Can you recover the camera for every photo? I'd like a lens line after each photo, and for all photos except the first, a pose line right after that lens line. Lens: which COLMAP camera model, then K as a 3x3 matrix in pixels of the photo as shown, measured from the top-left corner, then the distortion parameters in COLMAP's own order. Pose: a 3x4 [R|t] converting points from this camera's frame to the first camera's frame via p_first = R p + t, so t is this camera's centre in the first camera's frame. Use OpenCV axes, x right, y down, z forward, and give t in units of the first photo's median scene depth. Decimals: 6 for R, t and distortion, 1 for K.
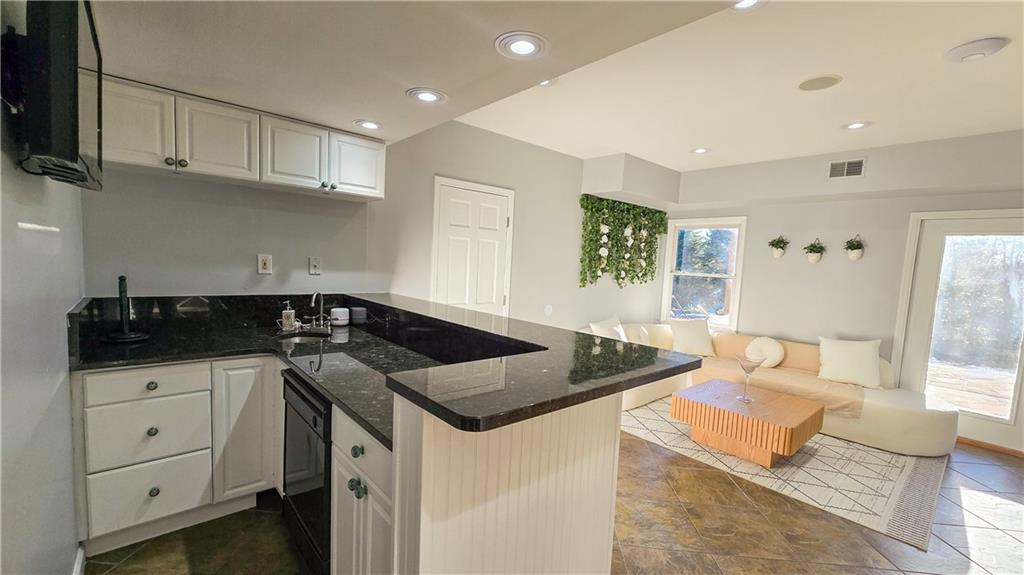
lens RADIAL K [[420.6, 0, 506.8], [0, 420.6, 297.3], [0, 0, 1]] dist [-0.000801, -0.000016]
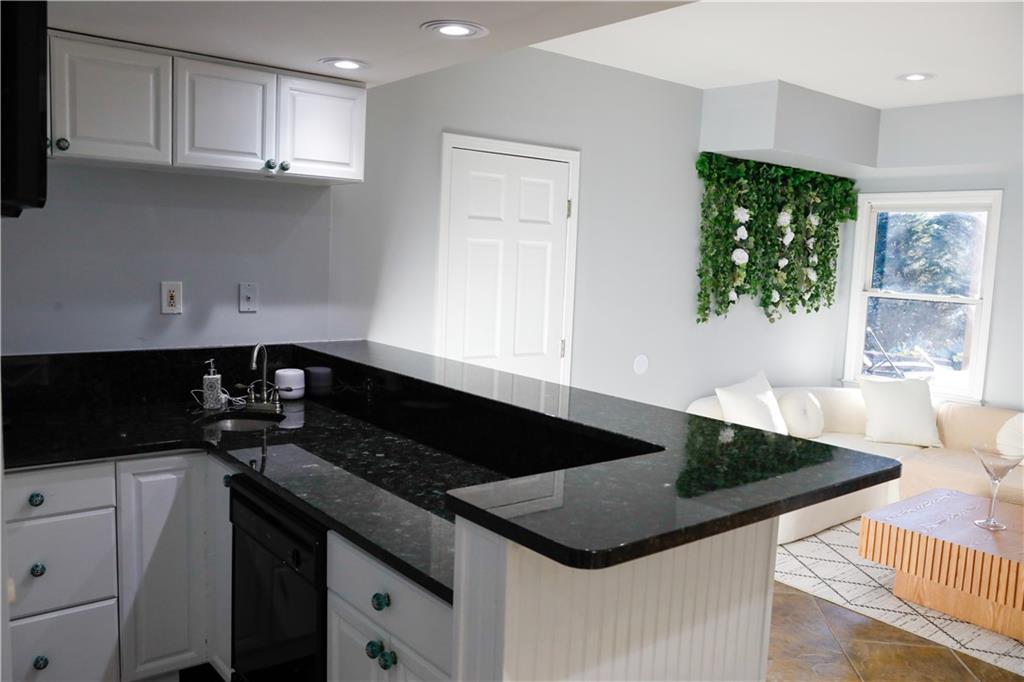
lens RADIAL K [[832.3, 0, 512.0], [0, 832.3, 341.0], [0, 0, 1]] dist [-0.098244, 0.115639]
pose [[0.999318, -0.003005, -0.036809, -0.043554], [0.003736, 0.999797, 0.019799, -0.034720], [0.036742, -0.019923, 0.999126, -0.137457]]
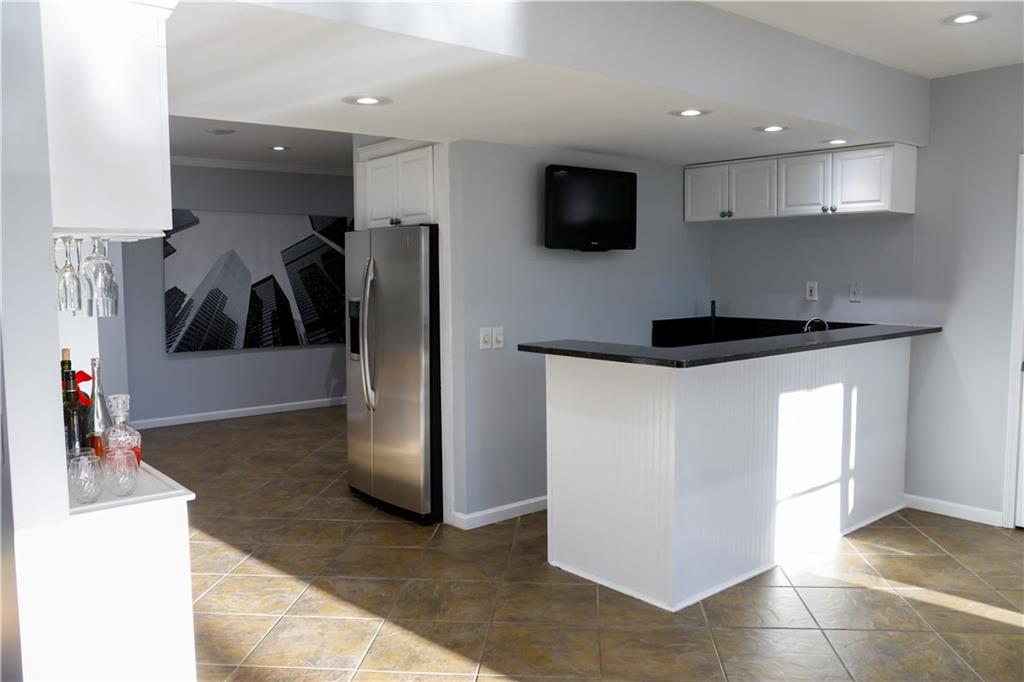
lens RADIAL K [[832.3, 0, 512.0], [0, 832.3, 341.0], [0, 0, 1]] dist [-0.098244, 0.115639]
pose [[-0.033182, 0.044599, -0.998454, 1.316724], [-0.078597, 0.995794, 0.047092, 0.004386], [0.996354, 0.080038, -0.029537, 0.312758]]
